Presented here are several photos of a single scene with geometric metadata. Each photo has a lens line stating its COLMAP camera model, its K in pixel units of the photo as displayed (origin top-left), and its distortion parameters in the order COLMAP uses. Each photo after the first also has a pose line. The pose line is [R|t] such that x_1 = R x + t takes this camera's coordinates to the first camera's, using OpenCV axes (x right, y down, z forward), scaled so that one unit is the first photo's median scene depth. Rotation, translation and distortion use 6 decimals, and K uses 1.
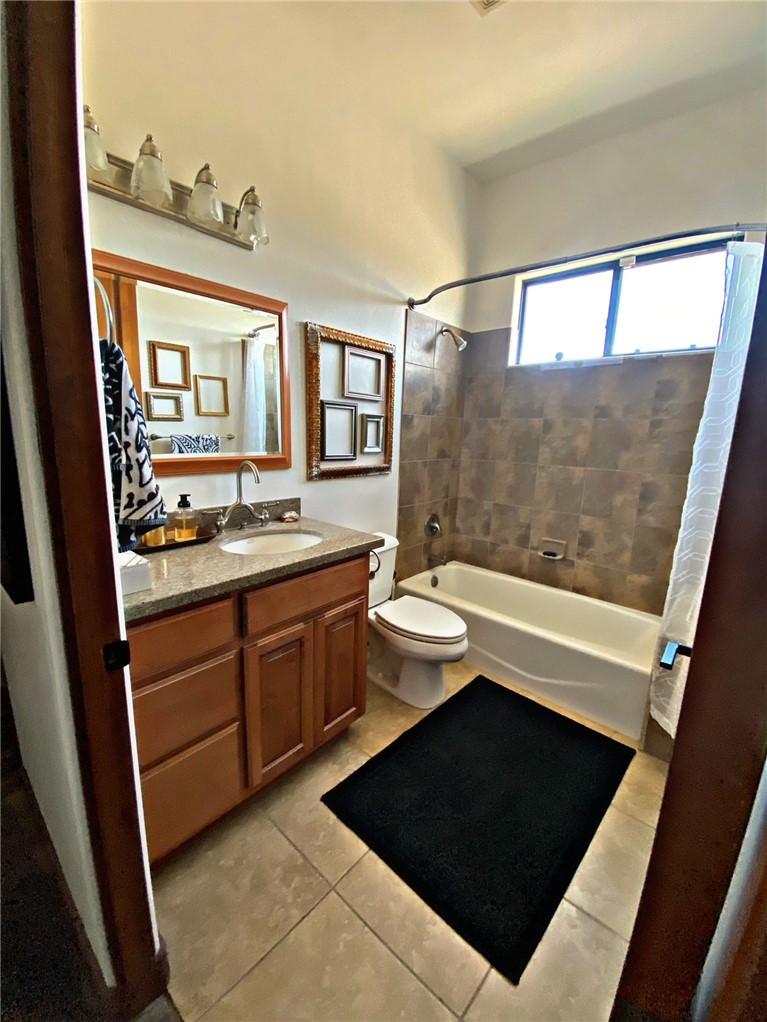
lens RADIAL K [[411.6, 0, 385.9], [0, 411.6, 507.9], [0, 0, 1]] dist [0.043754, -0.033263]
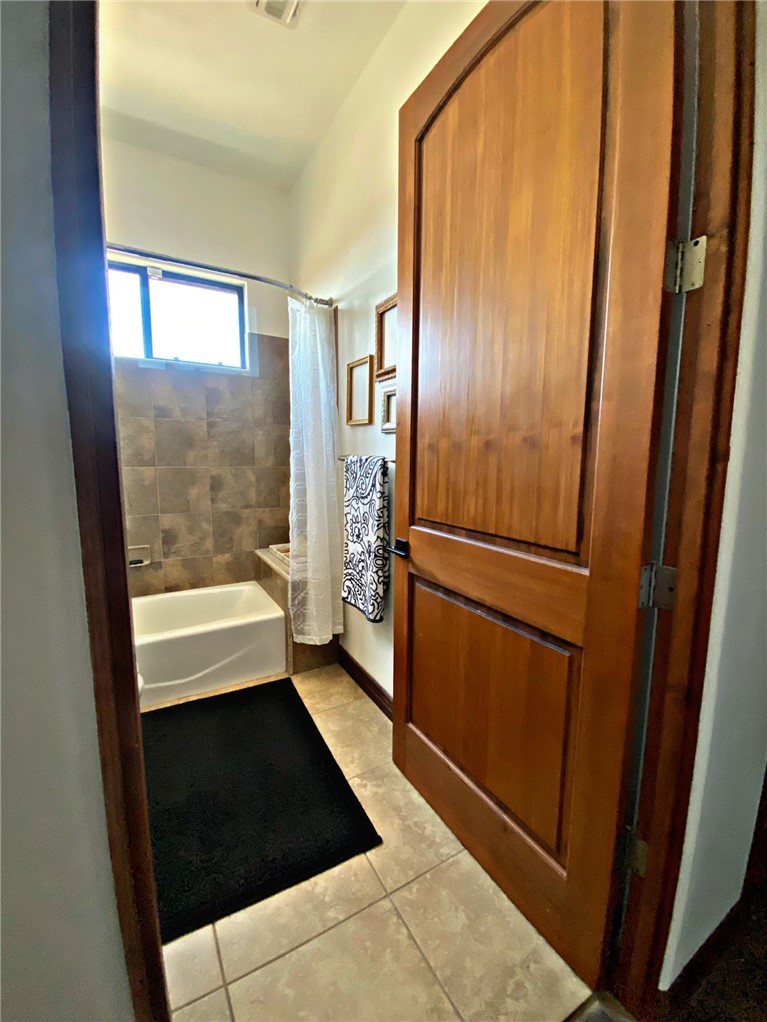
lens RADIAL K [[418.2, 0, 380.0], [0, 418.2, 508.5], [0, 0, 1]] dist [0.012583, -0.016750]
pose [[0.323326, -0.154286, 0.933625, -0.332513], [0.176455, 0.979144, 0.100699, -0.005201], [-0.929690, 0.132185, 0.343807, 0.177353]]
